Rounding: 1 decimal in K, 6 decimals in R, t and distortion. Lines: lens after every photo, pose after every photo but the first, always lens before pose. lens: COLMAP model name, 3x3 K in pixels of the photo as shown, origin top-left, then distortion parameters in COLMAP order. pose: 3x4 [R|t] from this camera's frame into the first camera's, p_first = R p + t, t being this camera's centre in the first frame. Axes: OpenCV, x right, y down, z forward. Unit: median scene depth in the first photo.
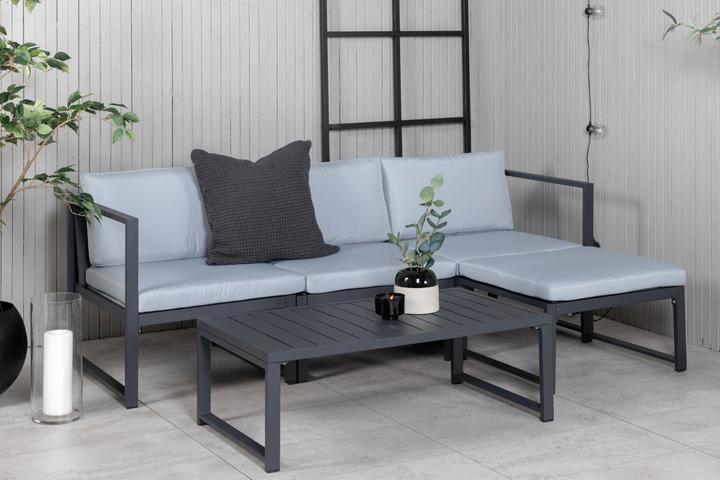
lens RADIAL K [[1303.3, 0, 360.0], [0, 1303.3, 240.0], [0, 0, 1]] dist [0.045588, 0.153667]
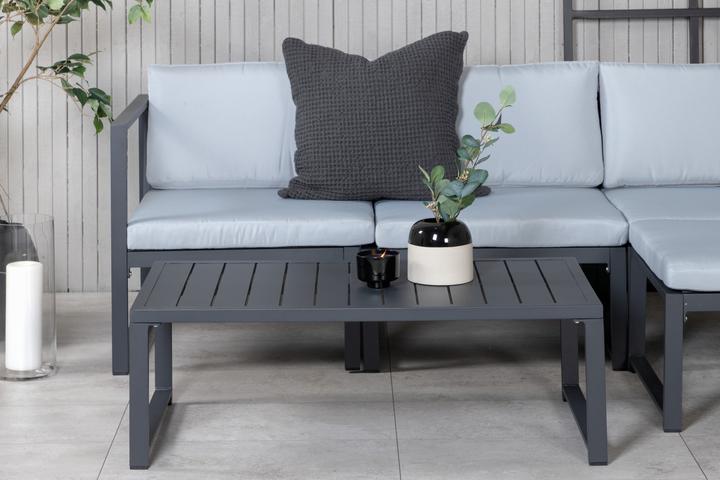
lens RADIAL K [[1990.6, 0, 360.0], [0, 1990.6, 240.0], [0, 0, 1]] dist [0.023435, -0.170315]
pose [[0.877852, 0.084937, -0.471340, 0.452751], [-0.072708, 0.996376, 0.044135, -0.009666], [0.473381, -0.004474, 0.880847, 0.045884]]
